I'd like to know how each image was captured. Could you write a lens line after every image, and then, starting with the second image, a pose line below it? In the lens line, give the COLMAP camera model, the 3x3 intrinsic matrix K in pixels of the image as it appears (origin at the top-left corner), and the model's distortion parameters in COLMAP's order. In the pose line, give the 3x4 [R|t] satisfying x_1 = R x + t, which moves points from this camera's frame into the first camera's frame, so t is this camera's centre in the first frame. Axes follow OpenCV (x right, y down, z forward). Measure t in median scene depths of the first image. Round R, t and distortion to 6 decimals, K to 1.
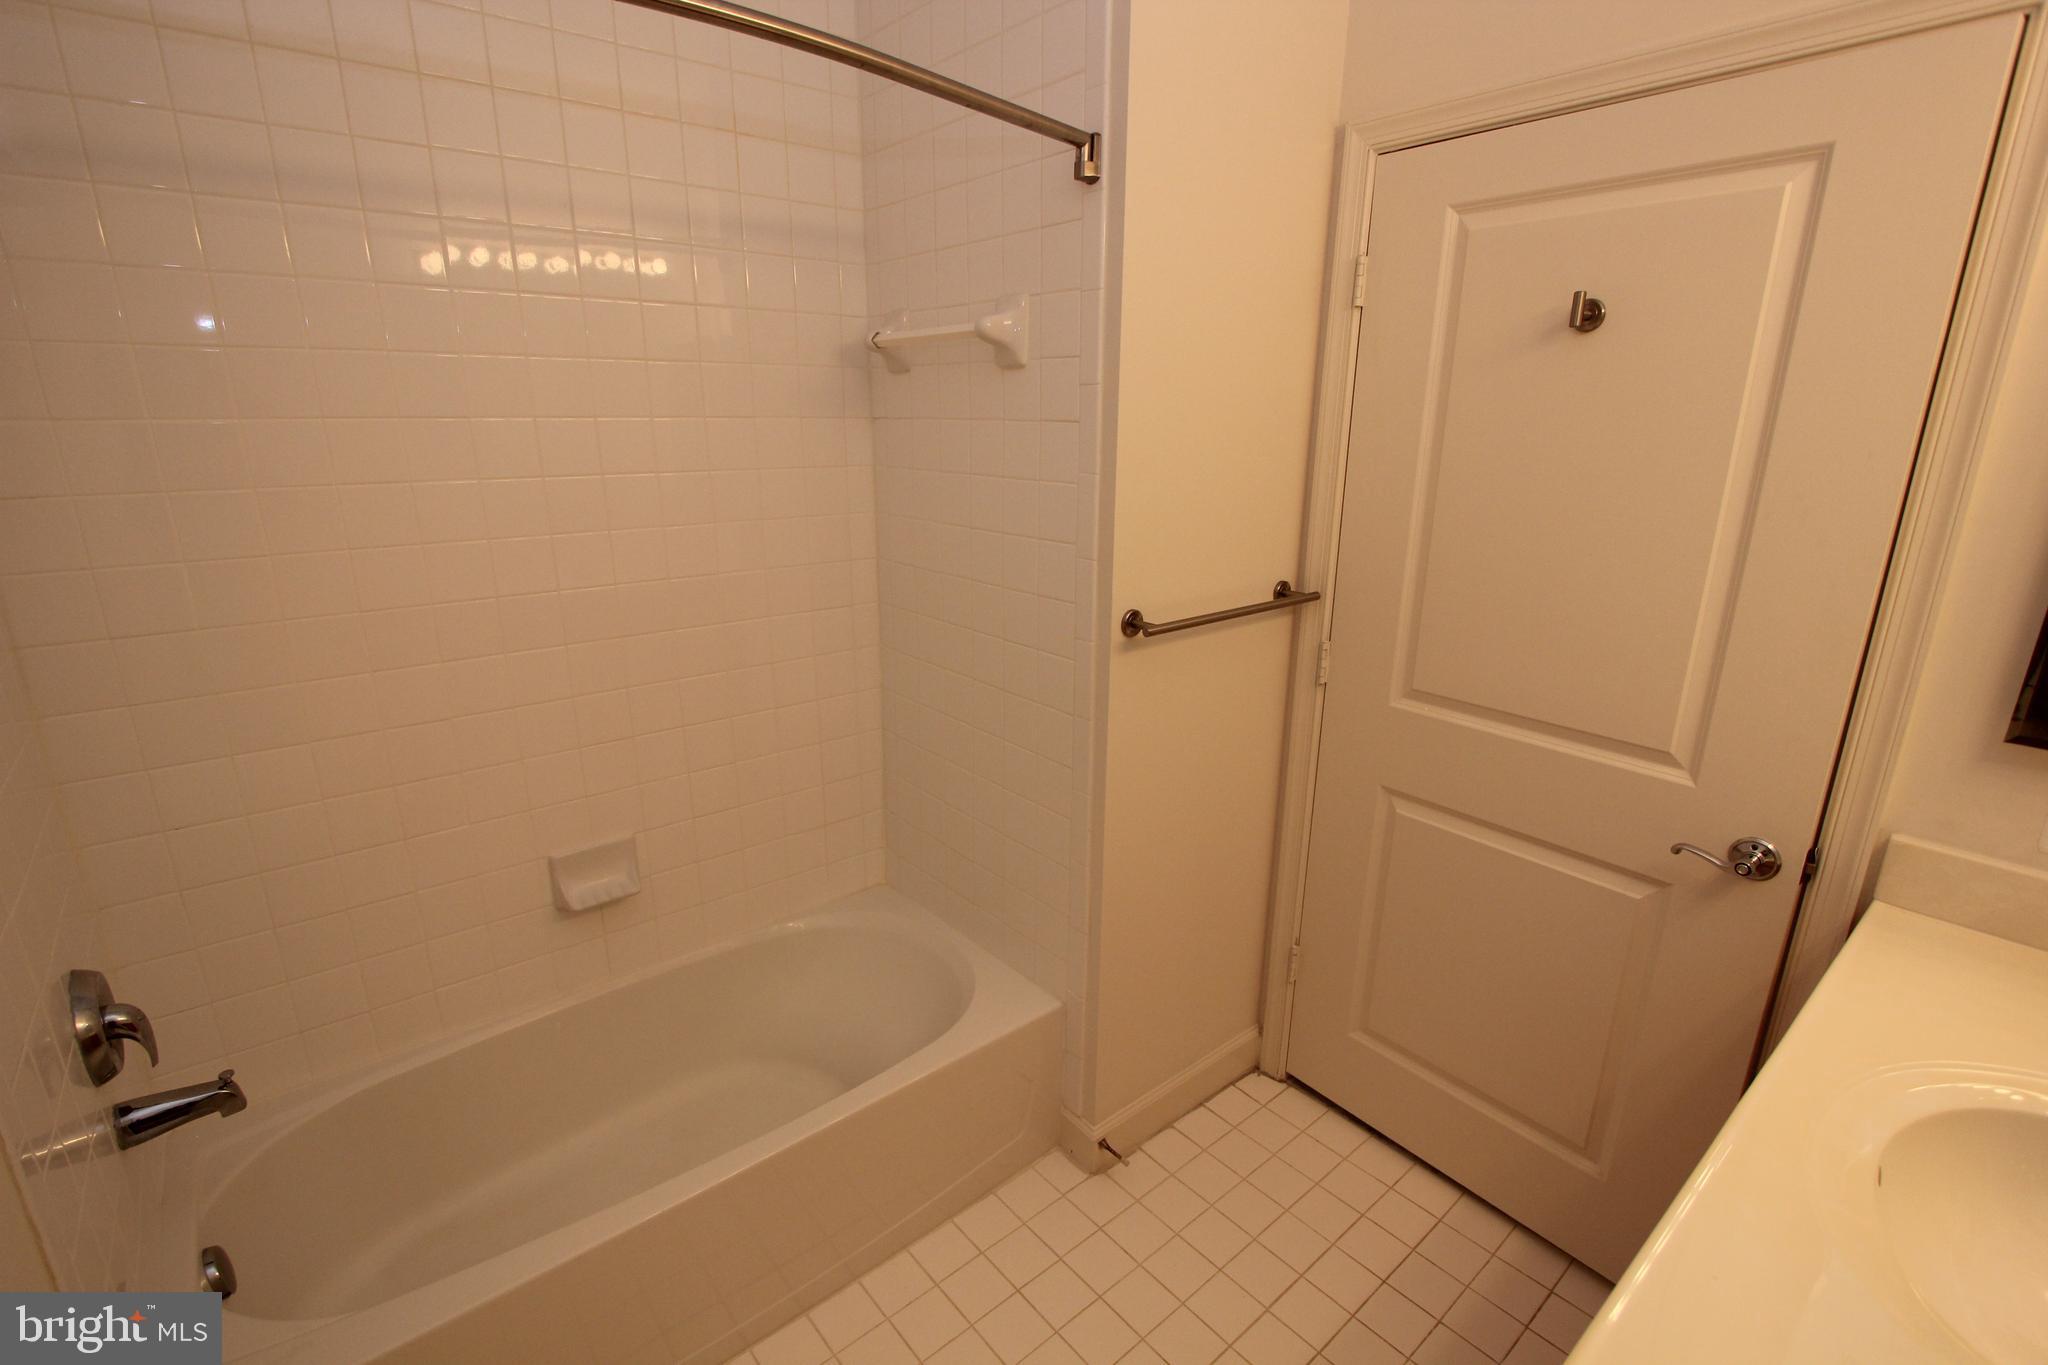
lens RADIAL K [[937.6, 0, 1027.1], [0, 937.6, 678.8], [0, 0, 1]] dist [-0.002067, -0.000660]
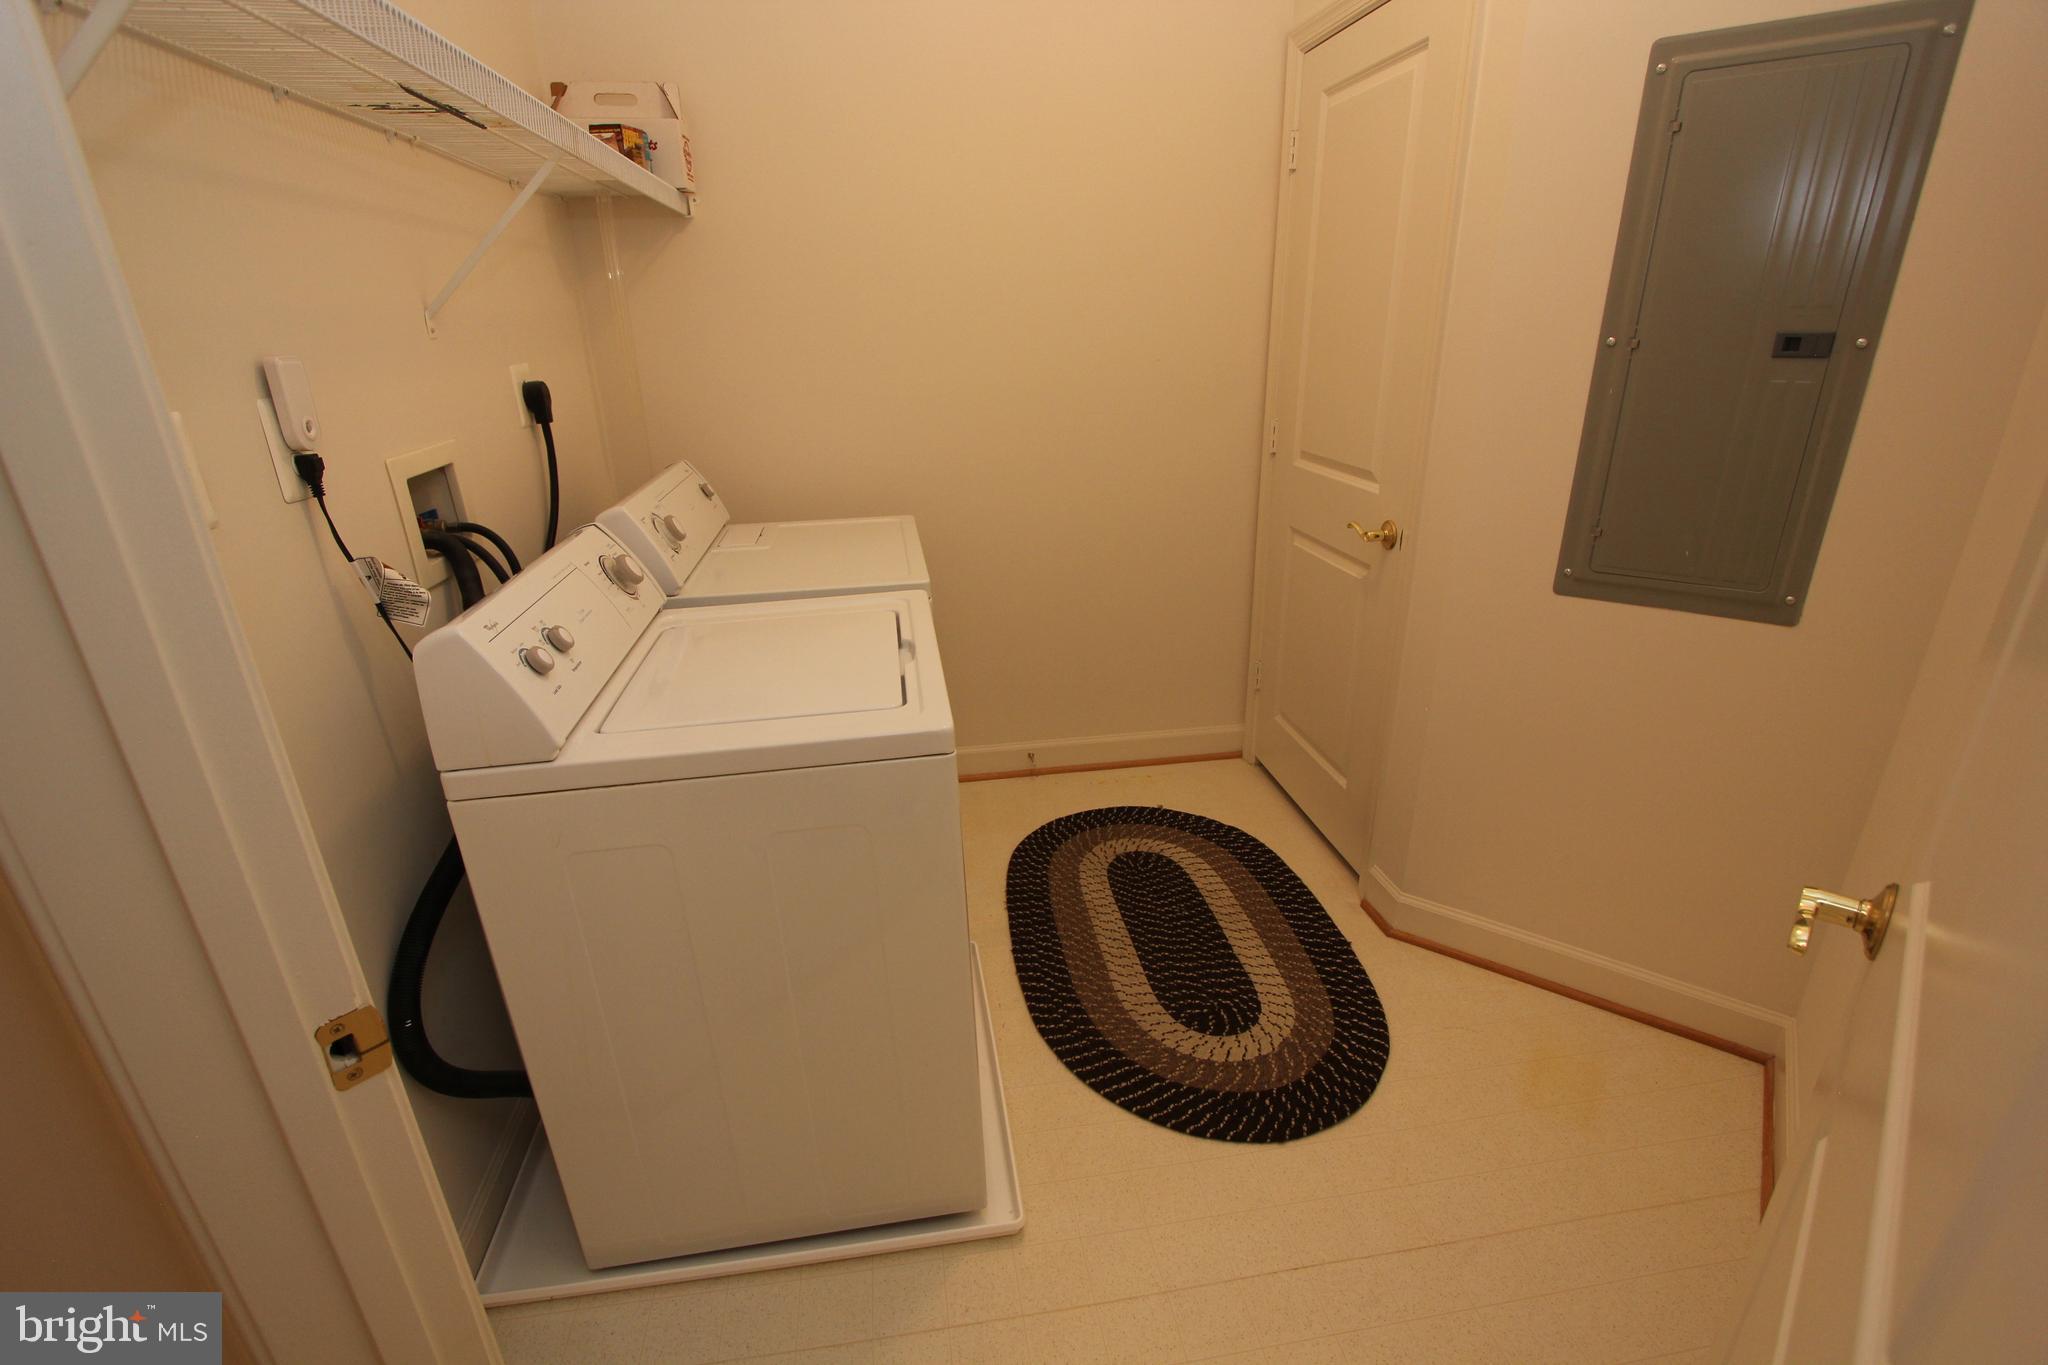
lens RADIAL K [[937.6, 0, 1025.3], [0, 937.6, 690.4], [0, 0, 1]] dist [-0.002067, -0.000660]
pose [[0.857134, 0.167265, -0.487180, 0.790600], [-0.123448, 0.984950, 0.120975, 0.243532], [0.500082, -0.043550, 0.864882, -0.440542]]
